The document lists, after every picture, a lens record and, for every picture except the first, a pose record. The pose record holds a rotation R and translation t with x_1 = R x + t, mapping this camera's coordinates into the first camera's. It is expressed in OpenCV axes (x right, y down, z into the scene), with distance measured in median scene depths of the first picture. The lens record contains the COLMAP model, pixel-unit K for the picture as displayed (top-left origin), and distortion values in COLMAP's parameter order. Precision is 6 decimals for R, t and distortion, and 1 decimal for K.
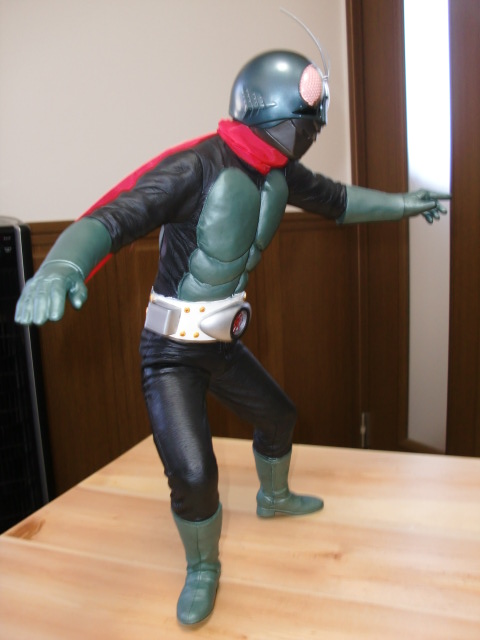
lens RADIAL K [[660.1, 0, 240.9], [0, 660.1, 316.1], [0, 0, 1]] dist [-0.024186, 0.000000]
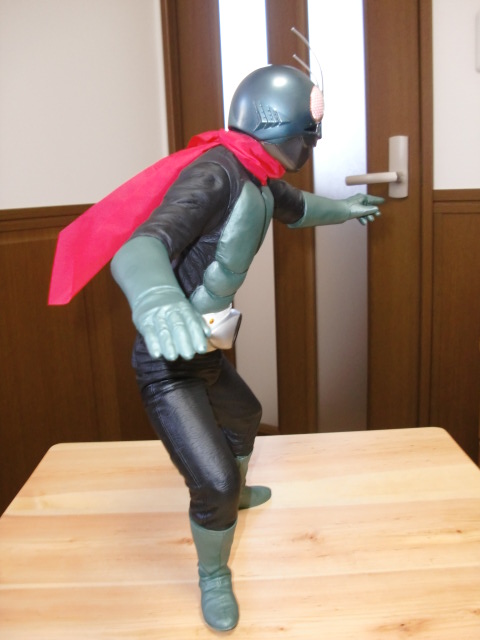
lens RADIAL K [[660.1, 0, 236.2], [0, 660.1, 326.3], [0, 0, 1]] dist [-0.024186, 0.000000]
pose [[0.931851, -0.074575, 0.355094, -0.366155], [0.059360, 0.996798, 0.053569, -0.050523], [-0.357952, -0.028840, 0.933294, 0.050636]]
